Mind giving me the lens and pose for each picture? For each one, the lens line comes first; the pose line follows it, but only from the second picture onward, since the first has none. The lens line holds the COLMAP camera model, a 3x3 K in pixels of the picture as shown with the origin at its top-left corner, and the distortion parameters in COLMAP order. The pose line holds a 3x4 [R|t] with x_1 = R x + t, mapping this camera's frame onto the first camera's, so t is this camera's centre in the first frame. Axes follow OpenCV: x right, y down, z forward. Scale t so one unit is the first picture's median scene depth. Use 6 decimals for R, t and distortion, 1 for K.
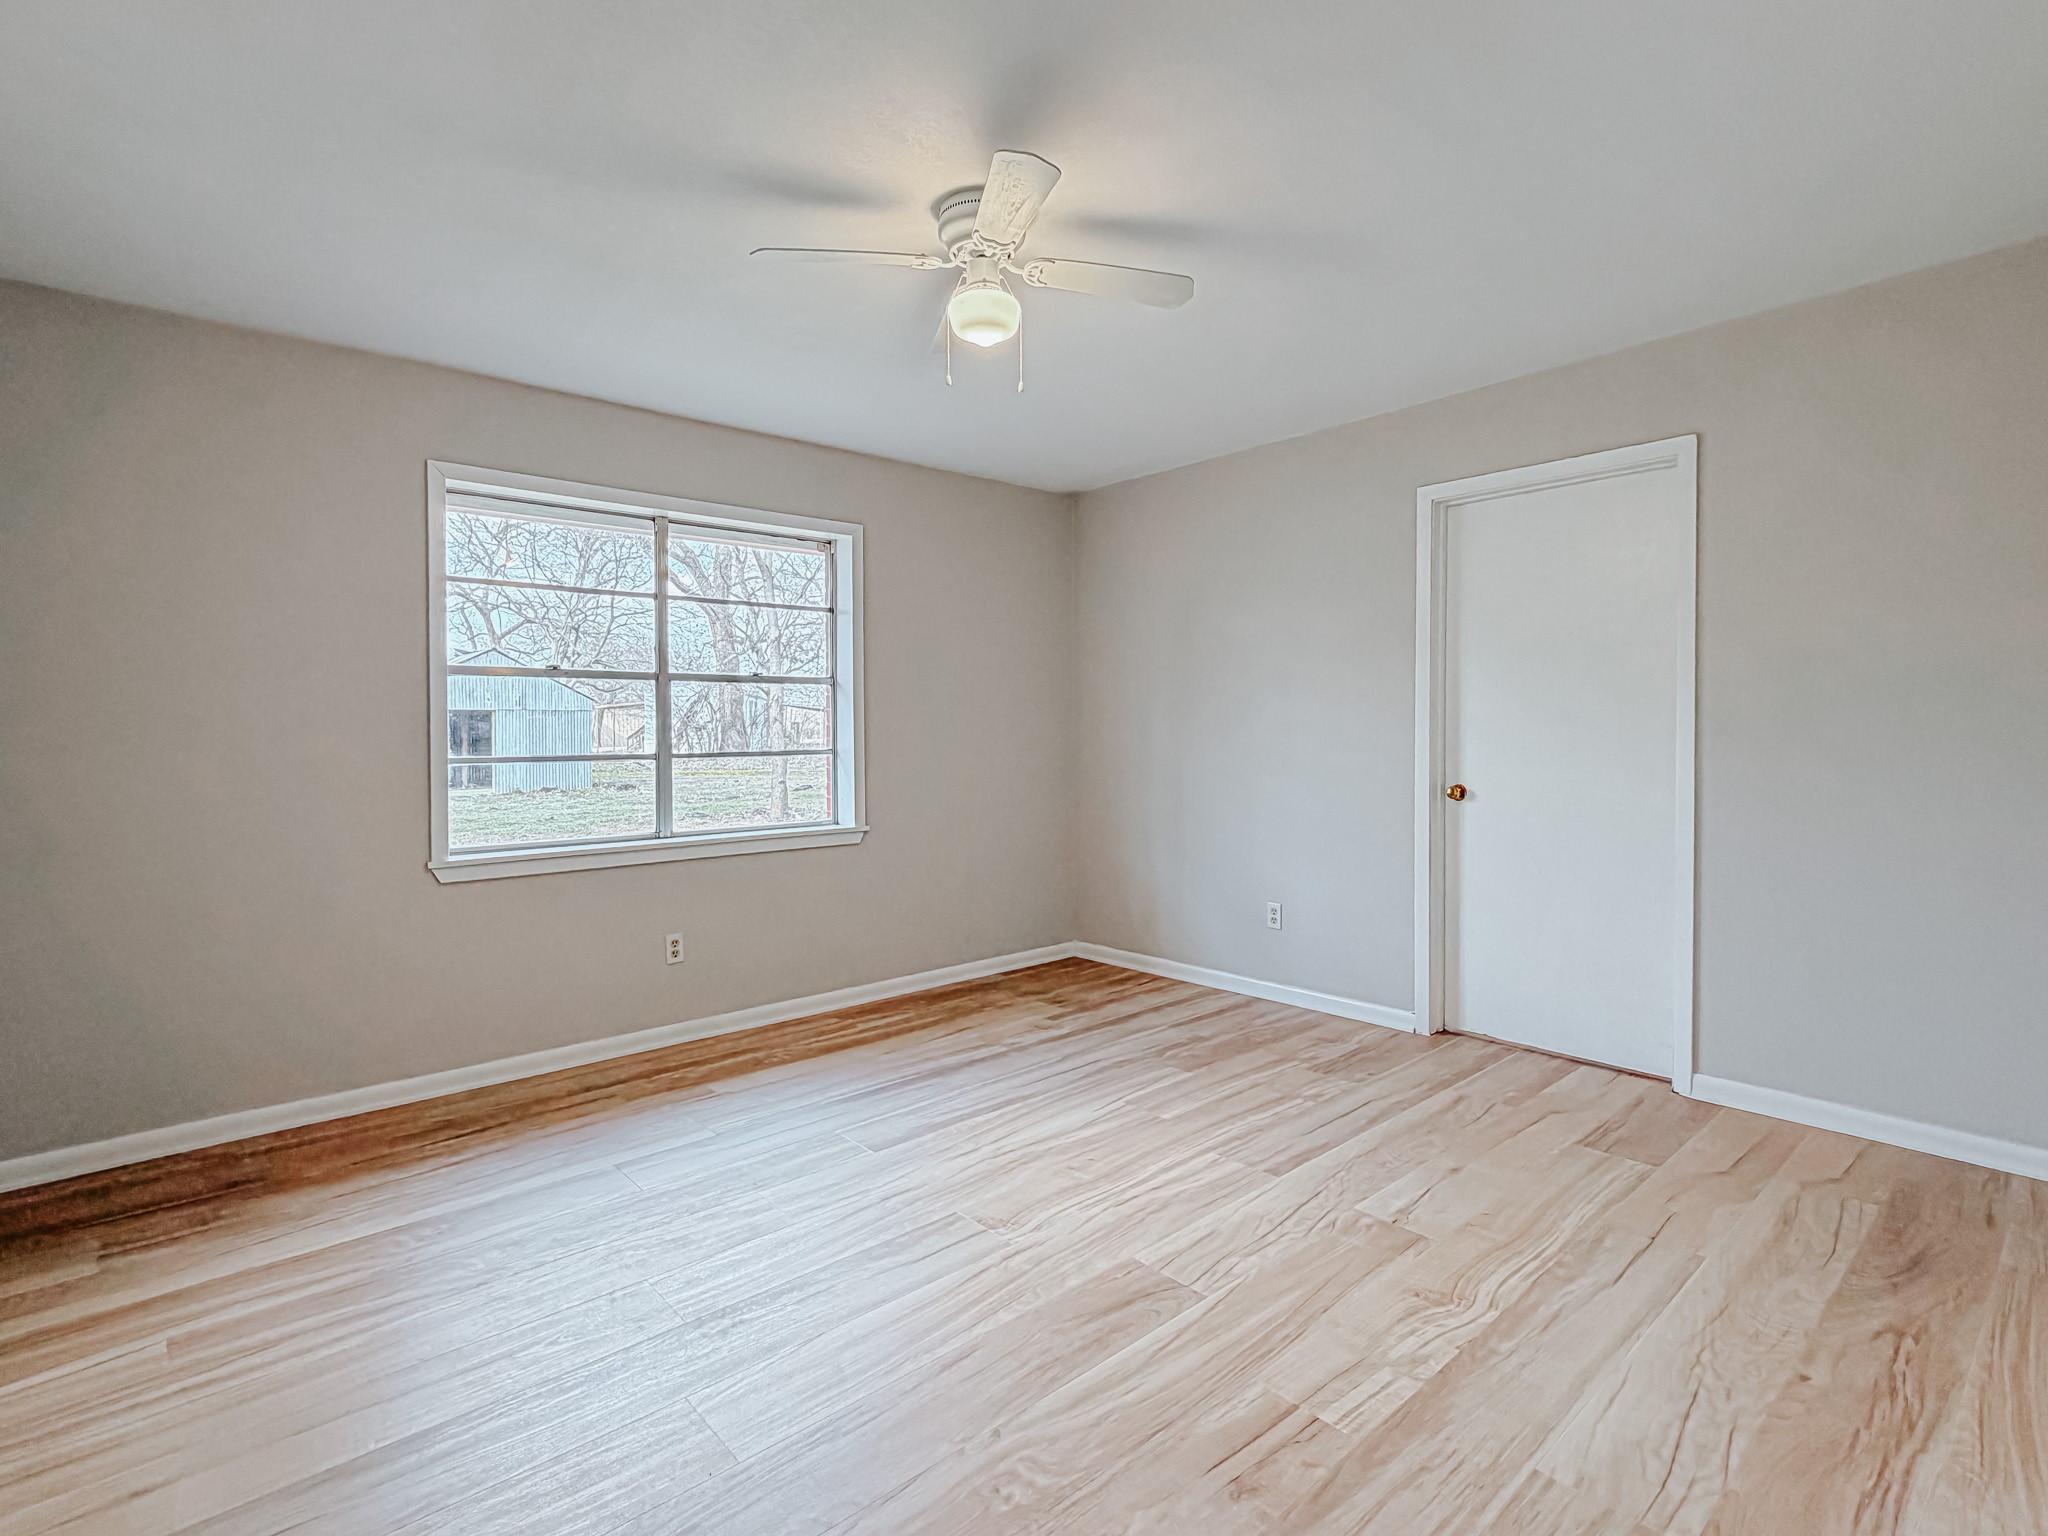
lens RADIAL K [[973.2, 0, 1024.0], [0, 973.2, 768.0], [0, 0, 1]] dist [-0.001104, -0.000245]
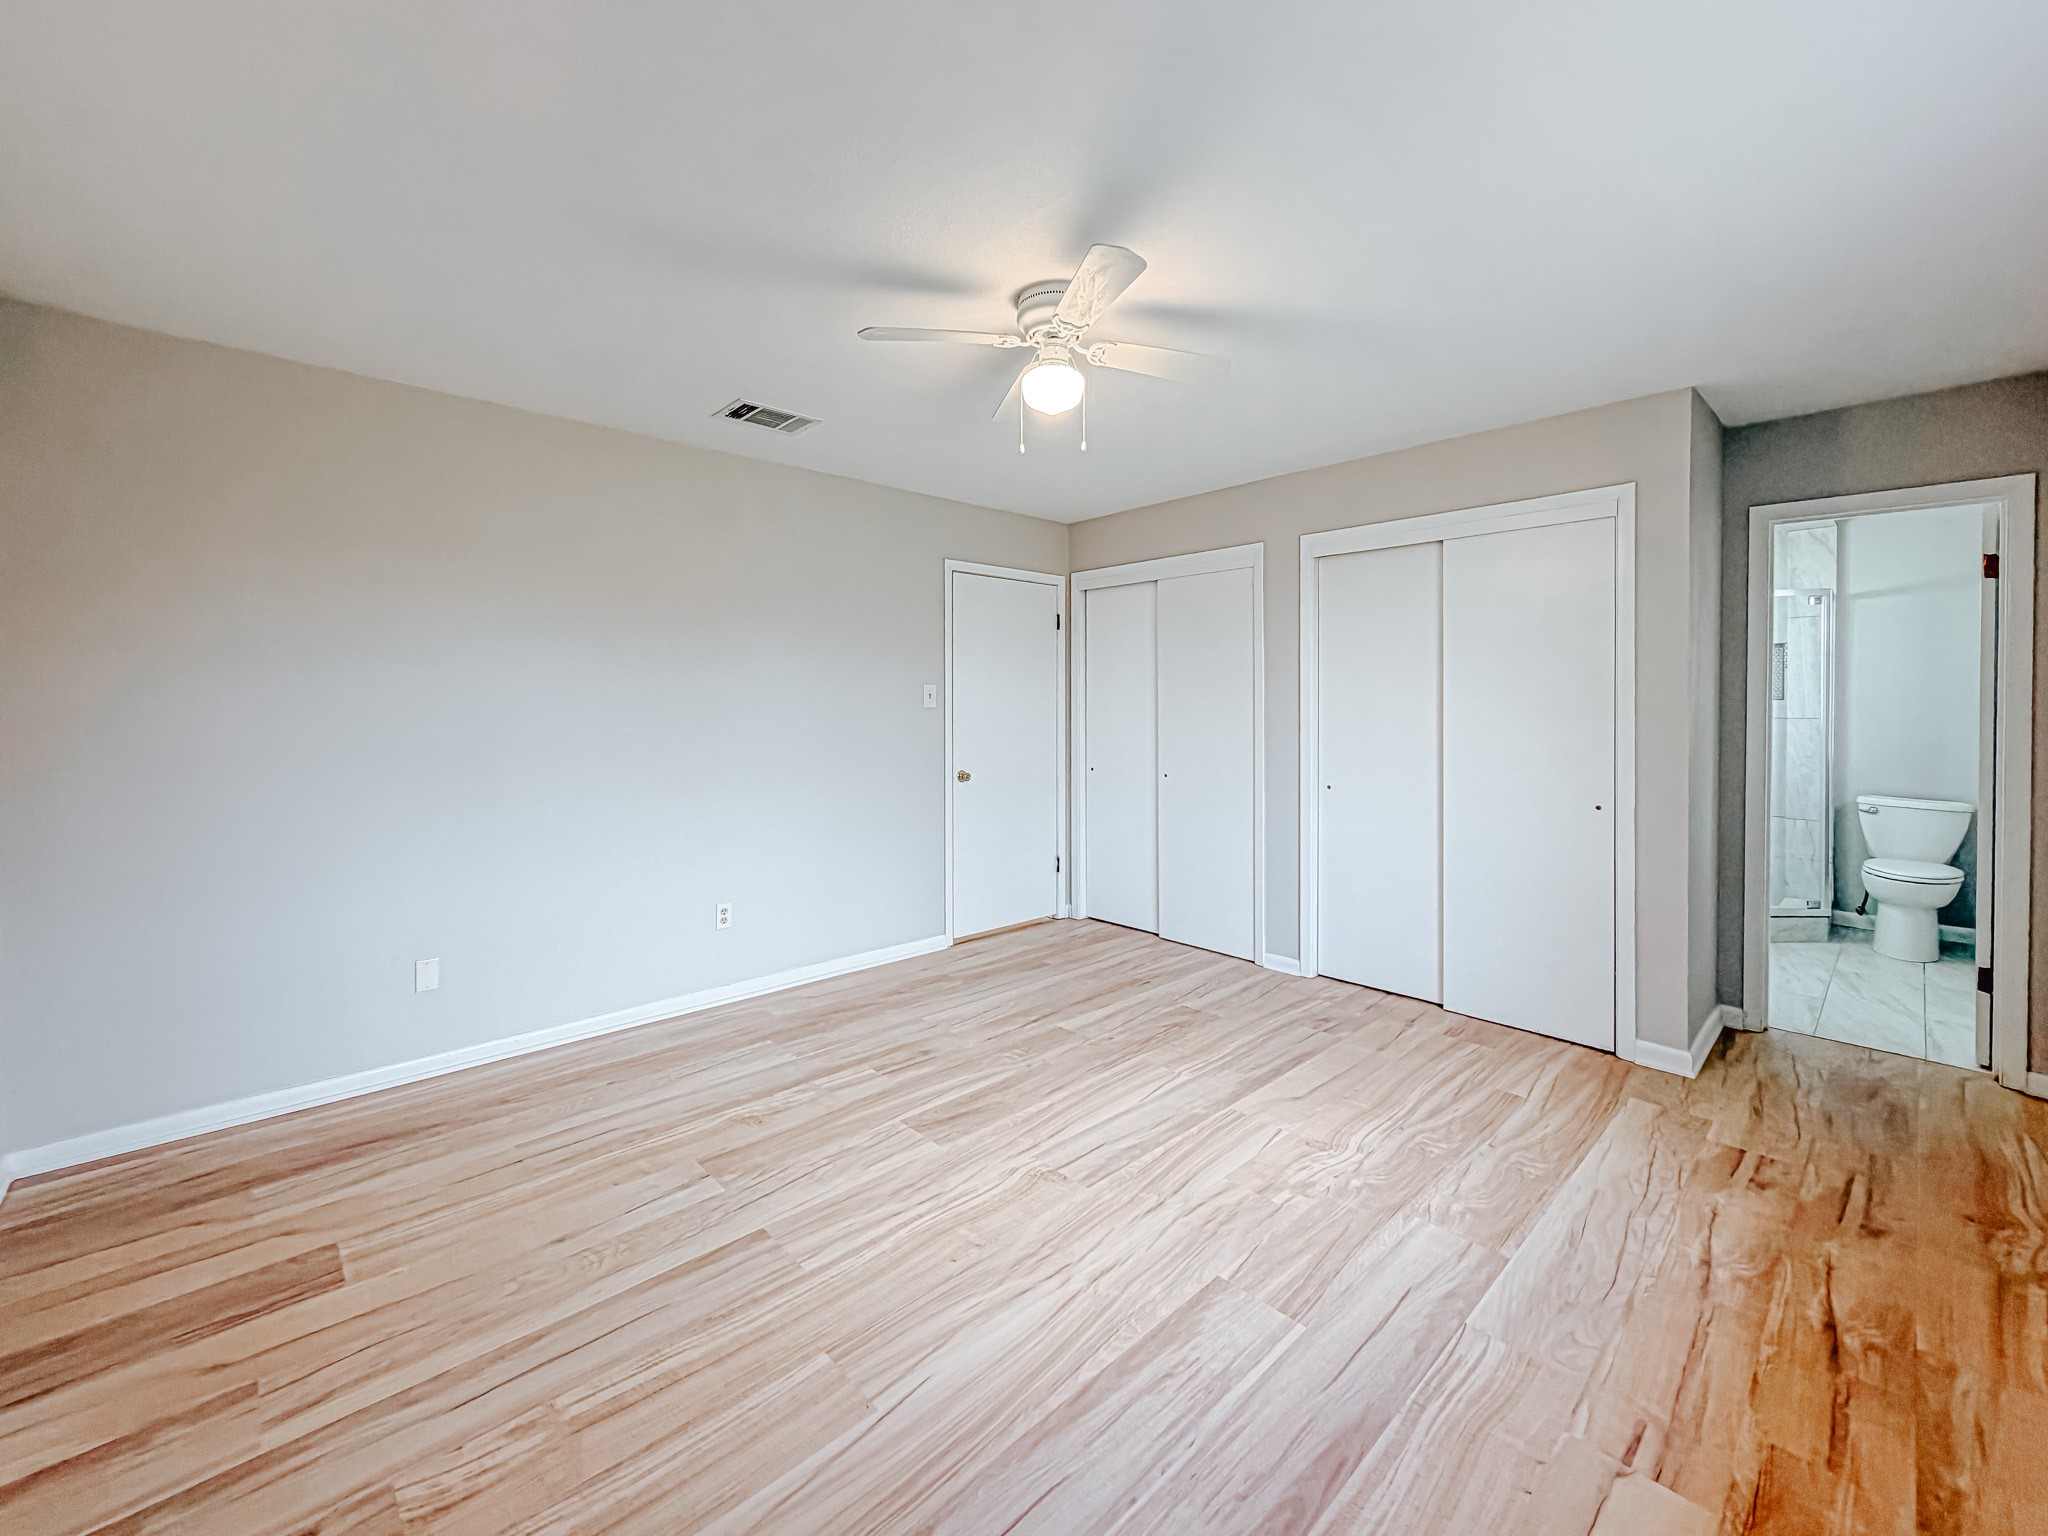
lens RADIAL K [[814.6, 0, 1024.0], [0, 814.6, 768.0], [0, 0, 1]] dist [-0.000829, -0.000050]
pose [[-0.998950, 0.011335, -0.044396, 0.038232], [0.006192, 0.993427, 0.114302, -0.122602], [0.045400, 0.113907, -0.992454, 1.866045]]
